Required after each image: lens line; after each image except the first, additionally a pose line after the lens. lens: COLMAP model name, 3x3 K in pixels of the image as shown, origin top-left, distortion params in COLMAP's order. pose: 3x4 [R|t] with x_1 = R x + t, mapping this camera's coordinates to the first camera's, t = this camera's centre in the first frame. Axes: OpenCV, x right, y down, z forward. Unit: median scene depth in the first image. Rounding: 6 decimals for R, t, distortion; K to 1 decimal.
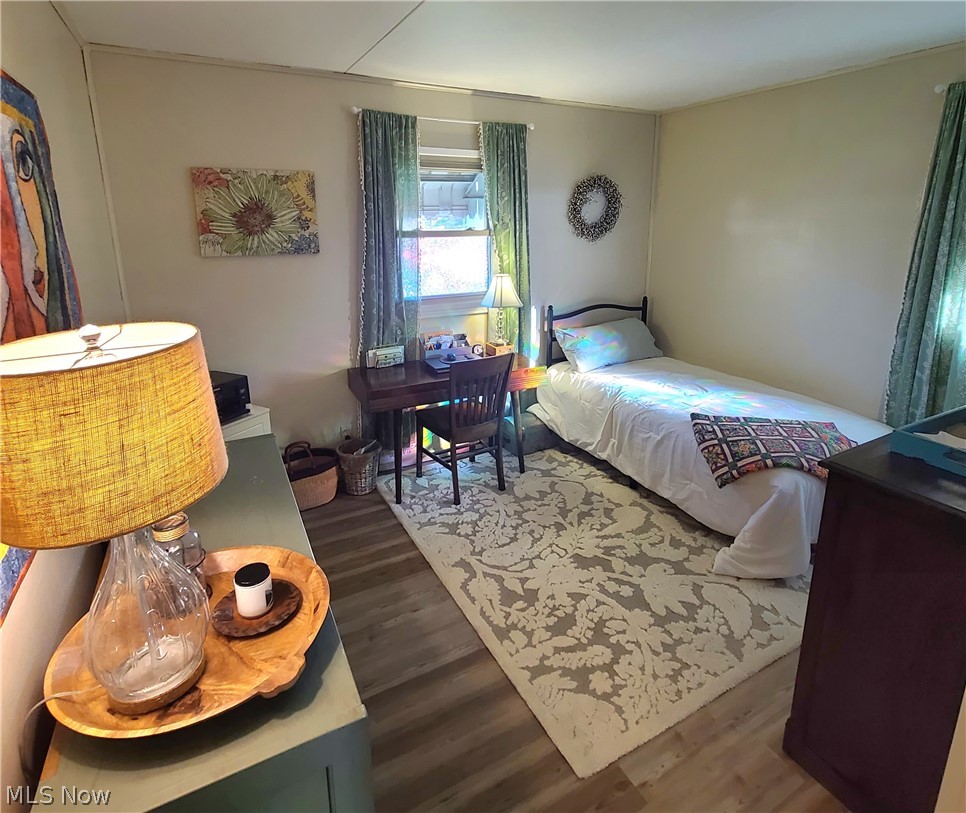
lens RADIAL K [[538.2, 0, 484.9], [0, 538.2, 328.9], [0, 0, 1]] dist [0.000754, -0.000747]
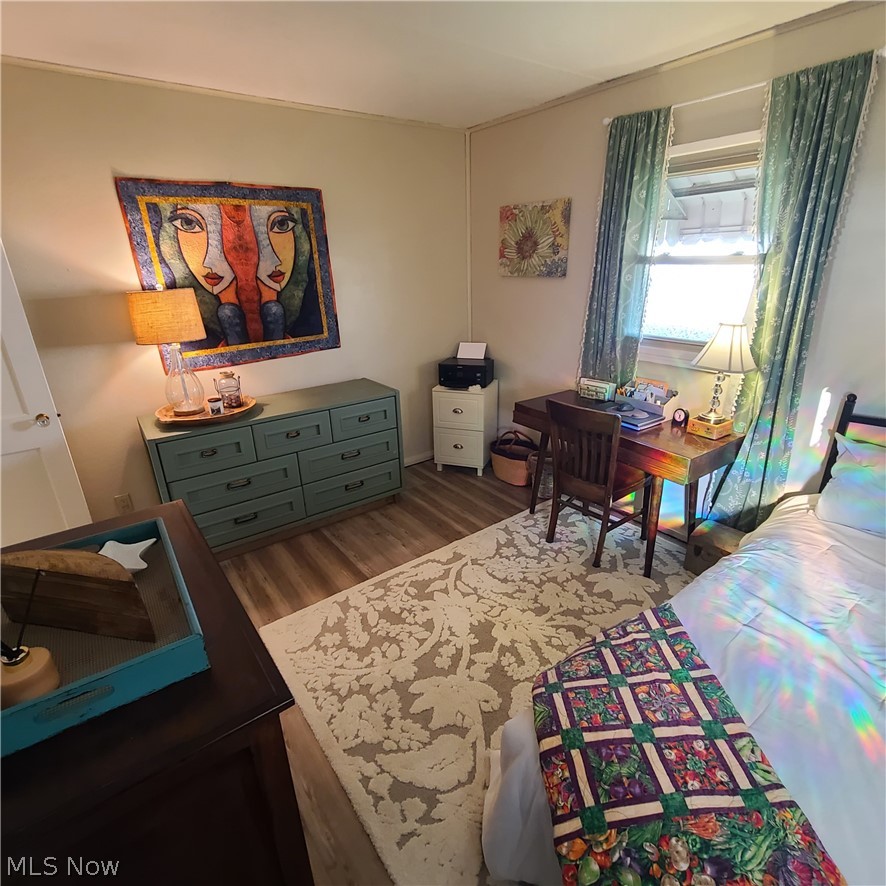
lens RADIAL K [[486.9, 0, 445.6], [0, 486.9, 446.4], [0, 0, 1]] dist [-0.001059, -0.002057]
pose [[0.137952, 0.358726, -0.923193, 0.823659], [-0.185596, 0.924956, 0.331677, -0.124902], [0.972894, 0.125586, 0.194177, 0.723181]]
